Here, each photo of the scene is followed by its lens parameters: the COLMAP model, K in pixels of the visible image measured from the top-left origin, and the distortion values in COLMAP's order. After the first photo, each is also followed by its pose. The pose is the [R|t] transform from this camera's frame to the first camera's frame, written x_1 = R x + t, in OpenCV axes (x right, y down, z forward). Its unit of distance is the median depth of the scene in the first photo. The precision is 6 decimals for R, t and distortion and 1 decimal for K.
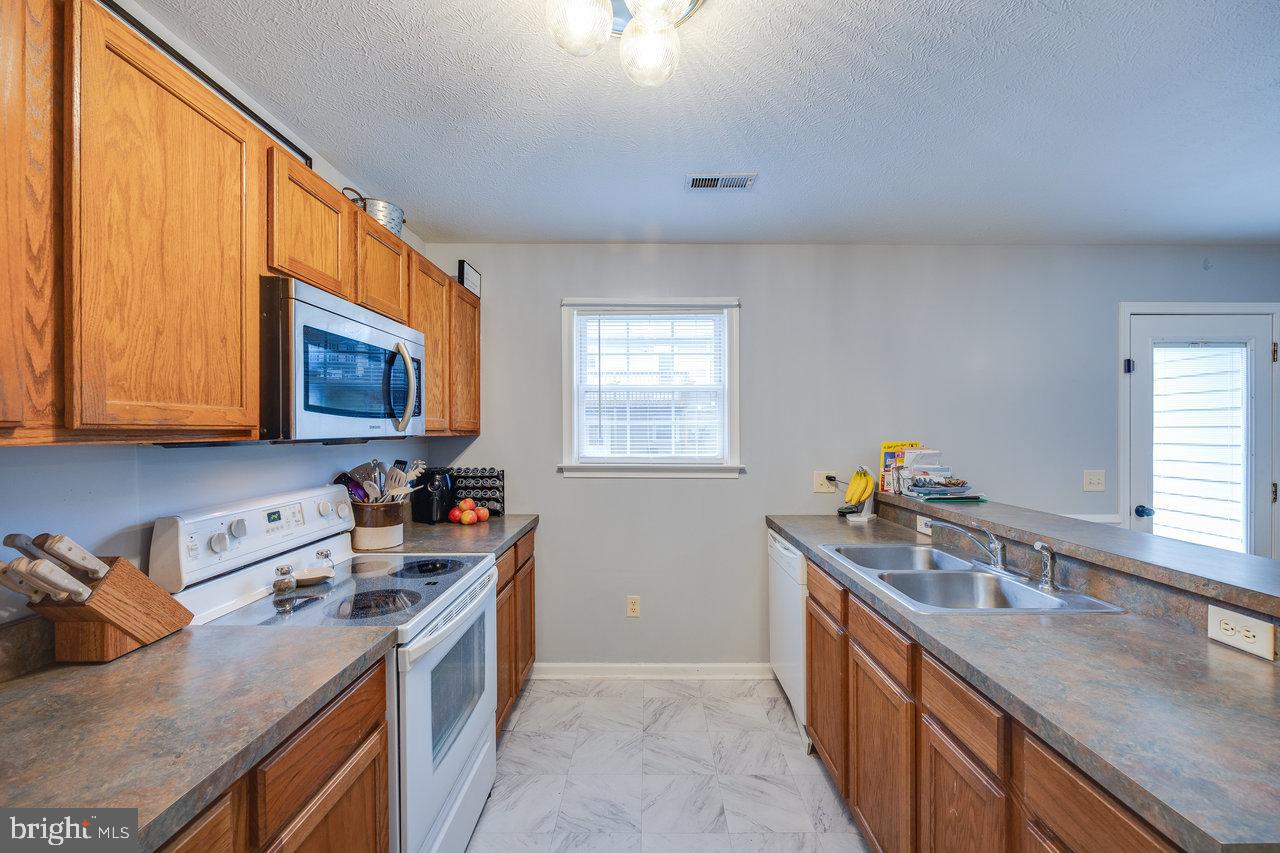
lens RADIAL K [[515.9, 0, 643.2], [0, 515.9, 428.5], [0, 0, 1]] dist [-0.006842, -0.000184]
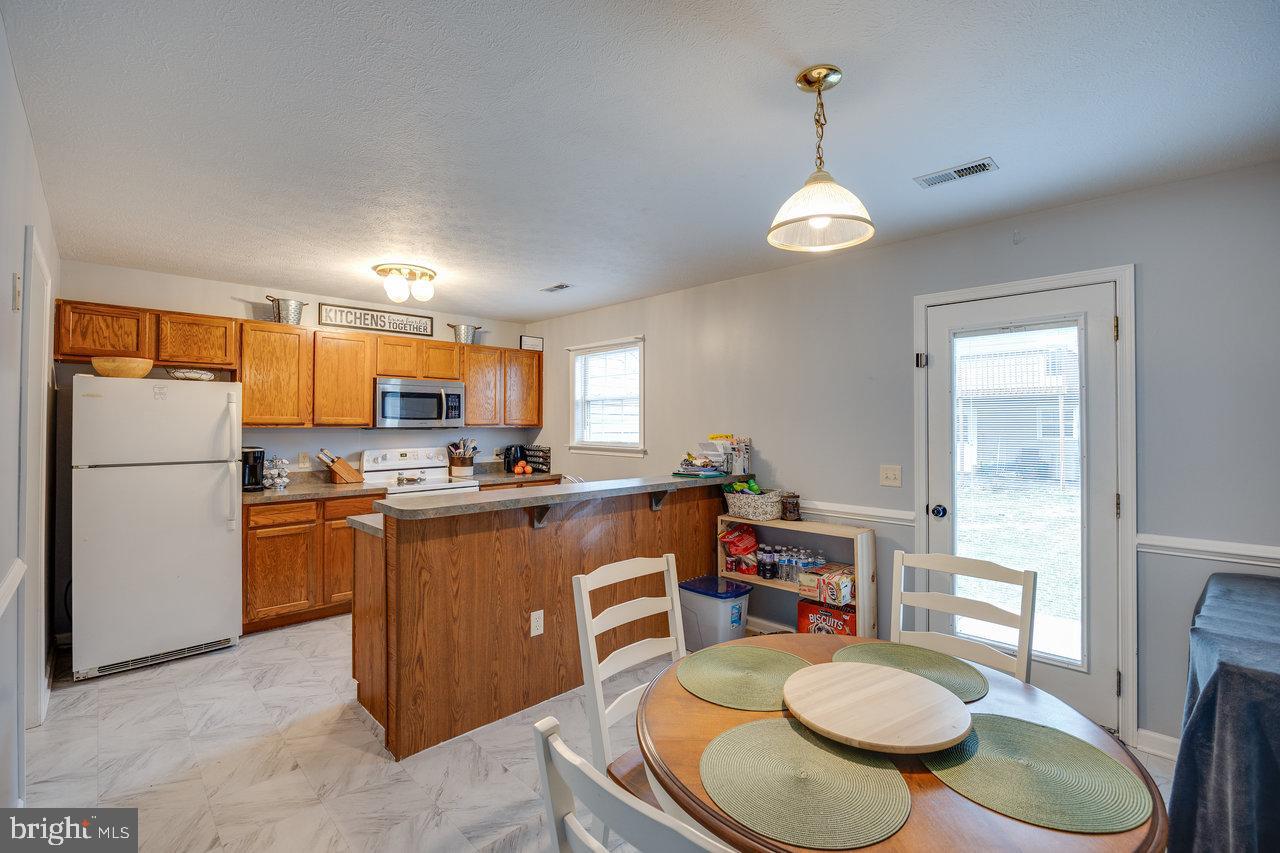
lens RADIAL K [[573.1, 0, 648.6], [0, 573.1, 419.7], [0, 0, 1]] dist [-0.015442, -0.000121]
pose [[0.703880, -0.004764, -0.710303, 1.371789], [0.000001, 0.999978, -0.006705, -0.001078], [0.710319, 0.004719, 0.703865, -0.139967]]
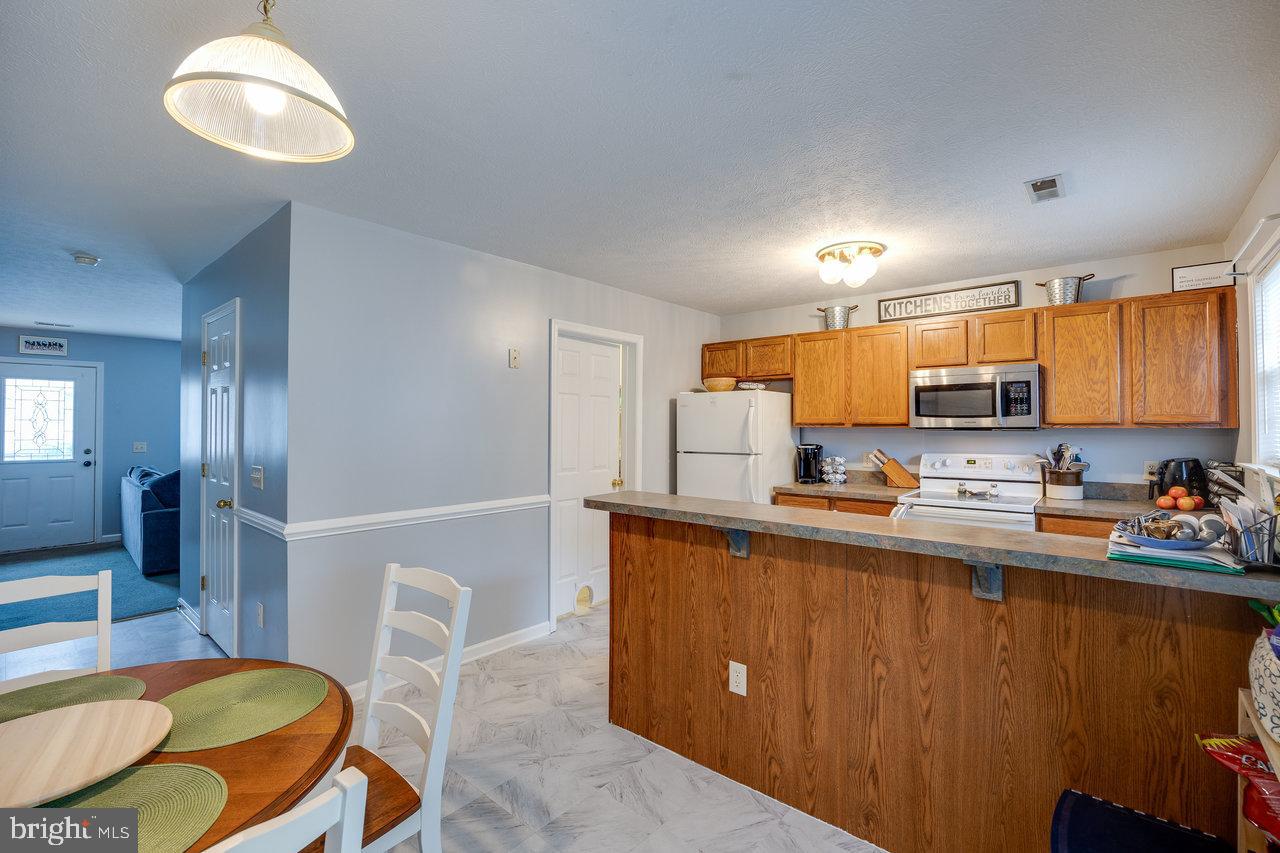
lens RADIAL K [[560.2, 0, 640.0], [0, 560.2, 426.5], [0, 0, 1]] dist [-0.024094, 0.001041]
pose [[-0.658888, 0.000628, -0.752241, 1.172353], [0.001957, 0.999998, -0.000879, 0.007239], [0.752238, -0.002052, -0.658888, 0.850350]]
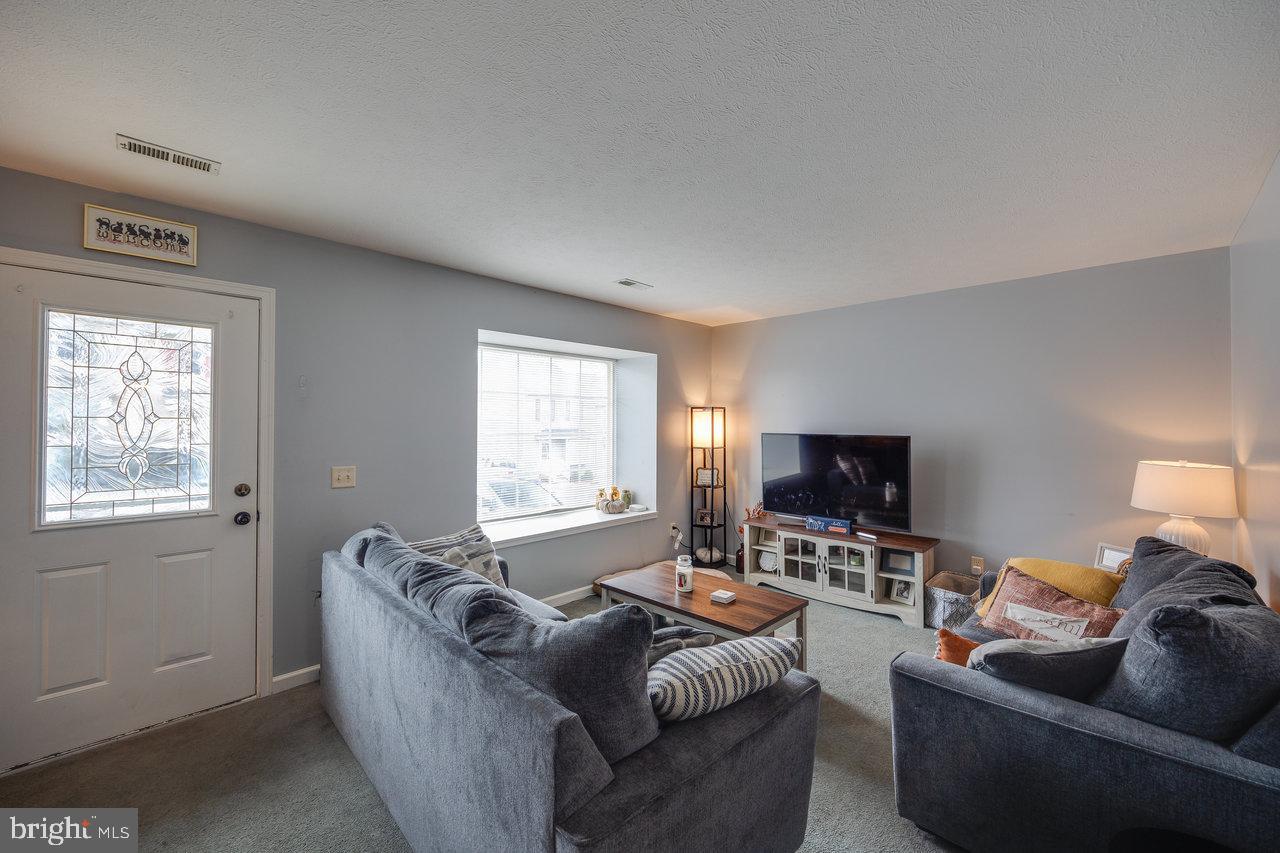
lens RADIAL K [[515.9, 0, 643.2], [0, 515.9, 428.5], [0, 0, 1]] dist [-0.006842, -0.000184]
pose [[-0.697796, 0.000908, -0.716296, 1.135419], [-0.002234, 0.999992, 0.003443, -0.012215], [0.716293, 0.004003, -0.697788, -1.180336]]
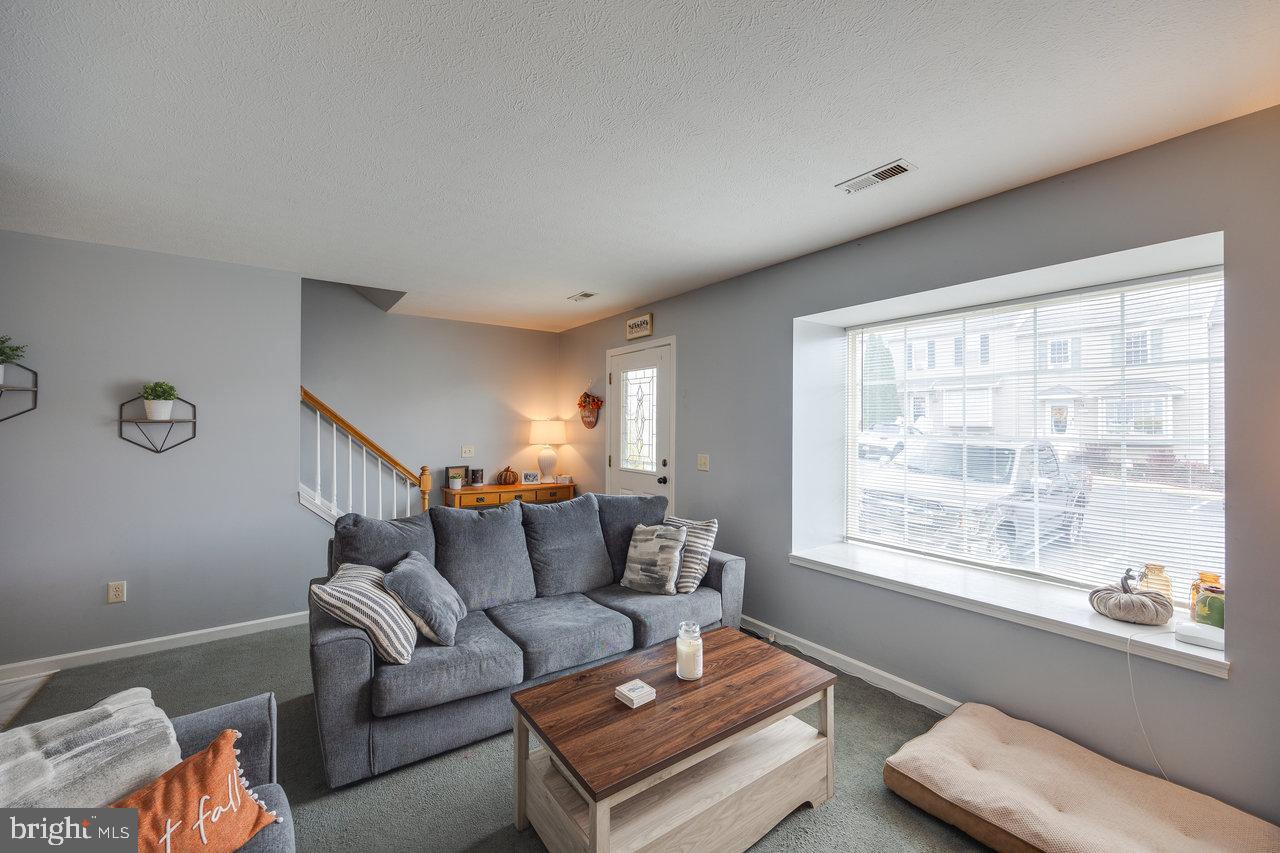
lens RADIAL K [[510.0, 0, 641.2], [0, 510.0, 419.8], [0, 0, 1]] dist [-0.004227, 0.000077]
pose [[-0.581239, 0.000685, 0.813732, -0.214537], [-0.005534, 0.999973, -0.004795, -0.016643], [-0.813714, -0.007290, -0.581220, -1.409224]]
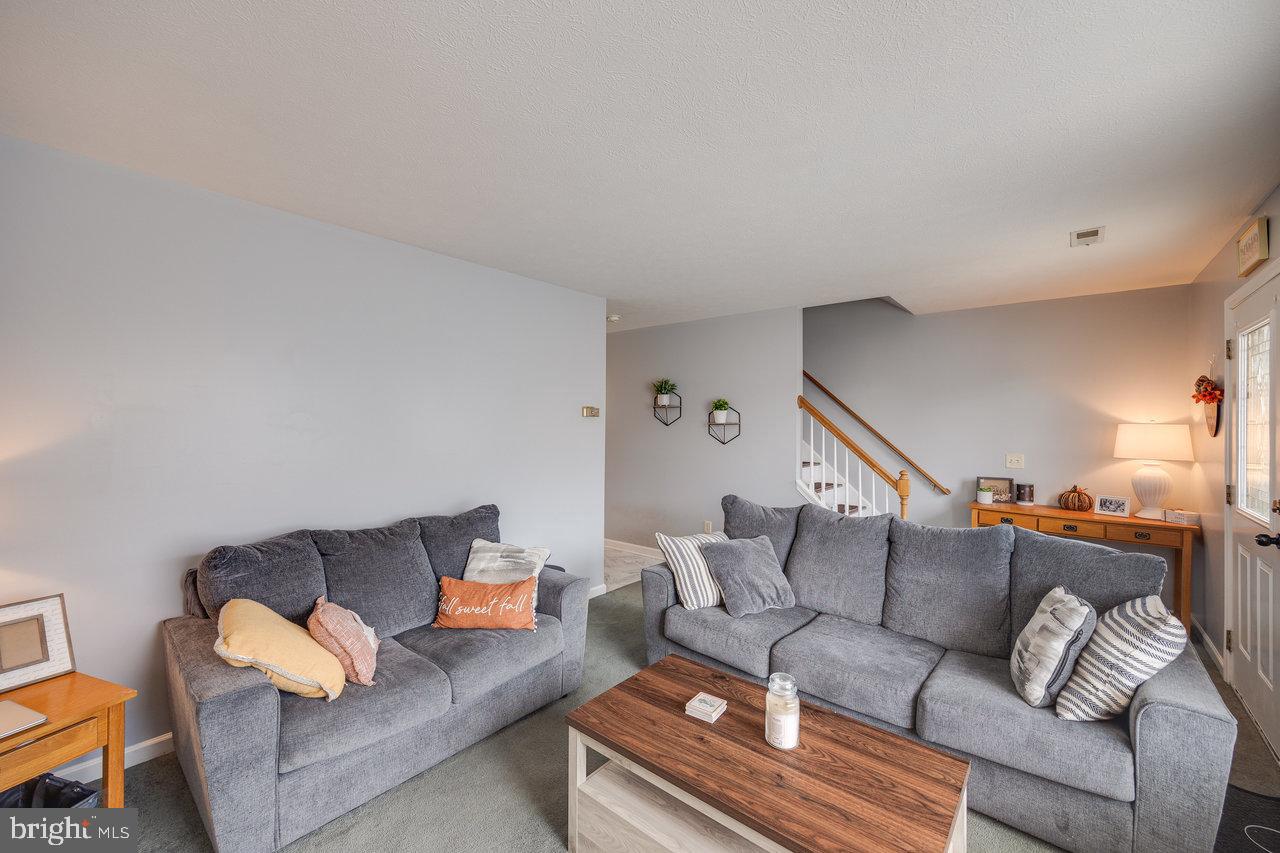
lens RADIAL K [[510.0, 0, 641.2], [0, 510.0, 419.8], [0, 0, 1]] dist [-0.004227, 0.000077]
pose [[0.640873, 0.006824, 0.767616, -0.209865], [-0.004434, 0.999977, -0.005187, -0.016852], [-0.767634, -0.000080, 0.640889, -2.103238]]
